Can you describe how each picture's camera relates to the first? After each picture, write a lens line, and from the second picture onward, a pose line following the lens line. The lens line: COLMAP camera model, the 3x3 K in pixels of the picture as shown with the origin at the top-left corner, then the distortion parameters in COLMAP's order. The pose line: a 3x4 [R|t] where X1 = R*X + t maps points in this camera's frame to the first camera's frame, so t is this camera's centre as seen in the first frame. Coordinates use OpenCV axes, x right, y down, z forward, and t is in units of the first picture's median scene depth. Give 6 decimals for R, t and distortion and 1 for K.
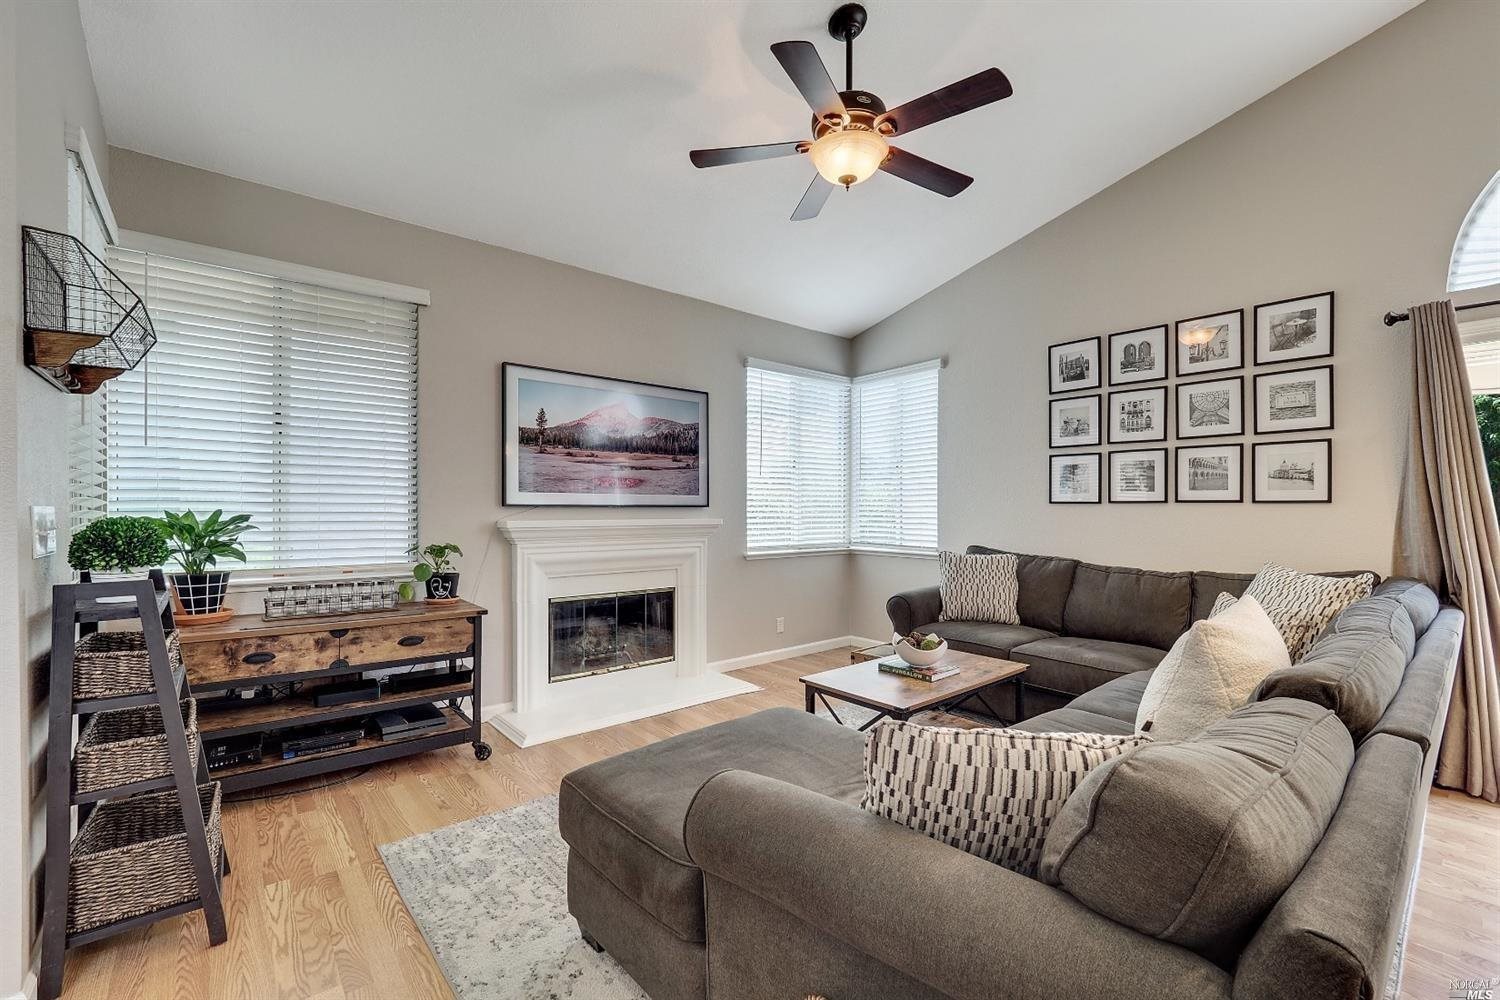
lens RADIAL K [[642.0, 0, 738.6], [0, 642.0, 508.4], [0, 0, 1]] dist [0.002945, 0.001951]
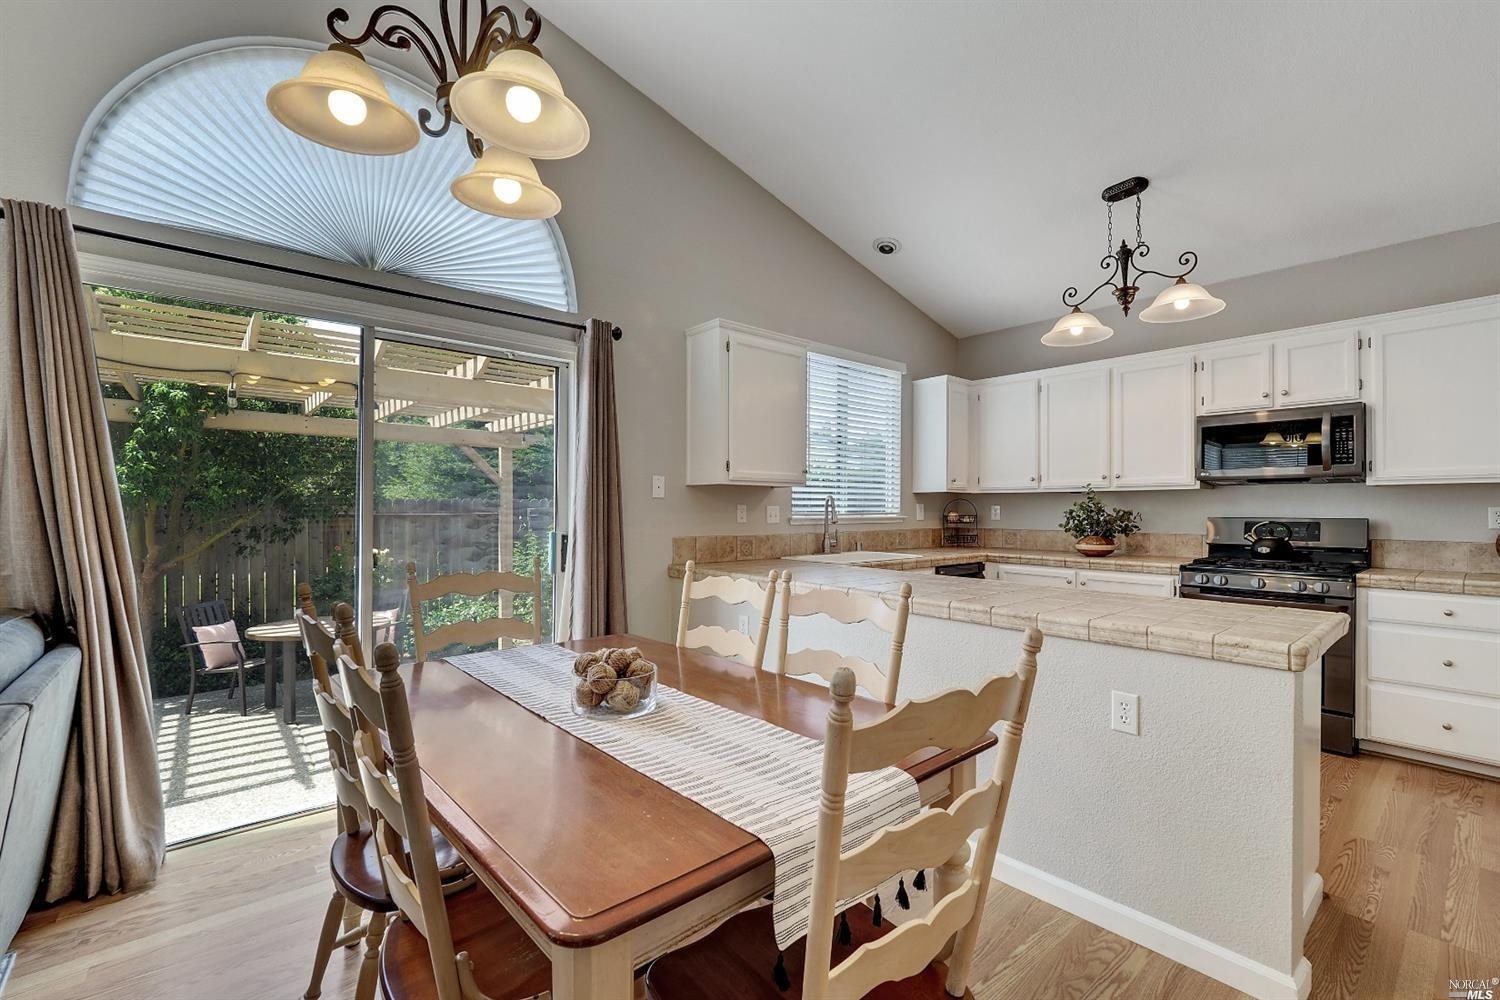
lens RADIAL K [[642.0, 0, 749.5], [0, 642.0, 504.1], [0, 0, 1]] dist [0.002945, 0.001951]
pose [[-0.011340, -0.009205, 0.999893, 0.283112], [-0.014160, 0.999859, 0.009044, -0.013152], [-0.999835, -0.014056, -0.011469, 0.189591]]
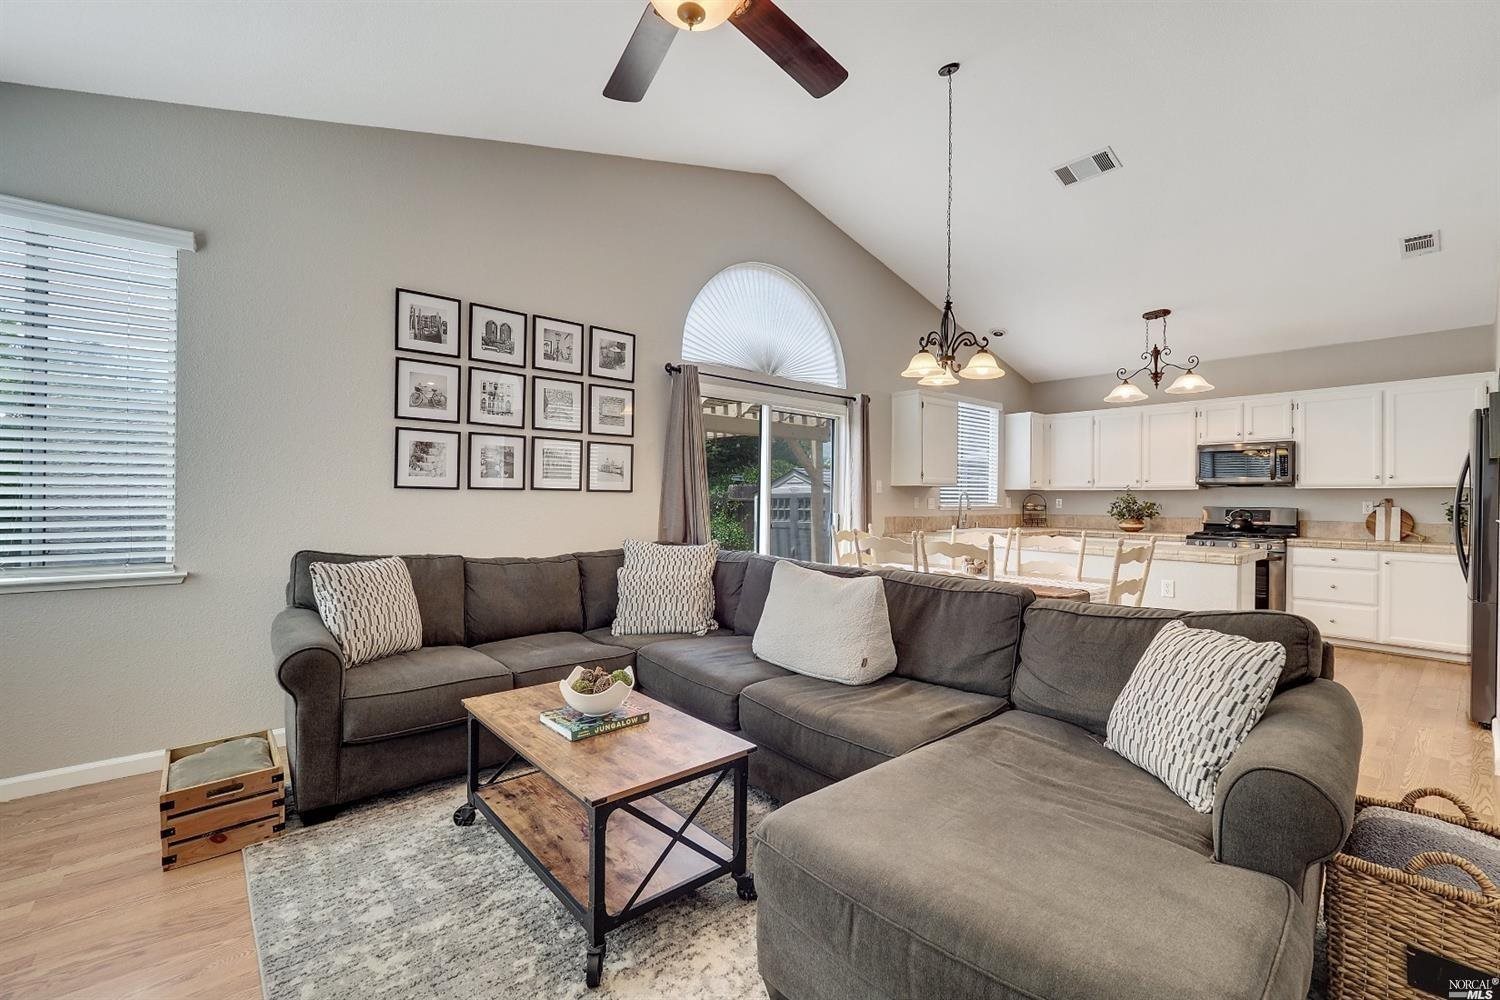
lens RADIAL K [[642.0, 0, 741.7], [0, 642.0, 497.2], [0, 0, 1]] dist [0.002945, 0.001951]
pose [[-0.010565, -0.013153, 0.999858, -0.351667], [-0.019387, 0.999728, 0.012946, -0.016871], [-0.999756, -0.019247, -0.010817, 0.660018]]
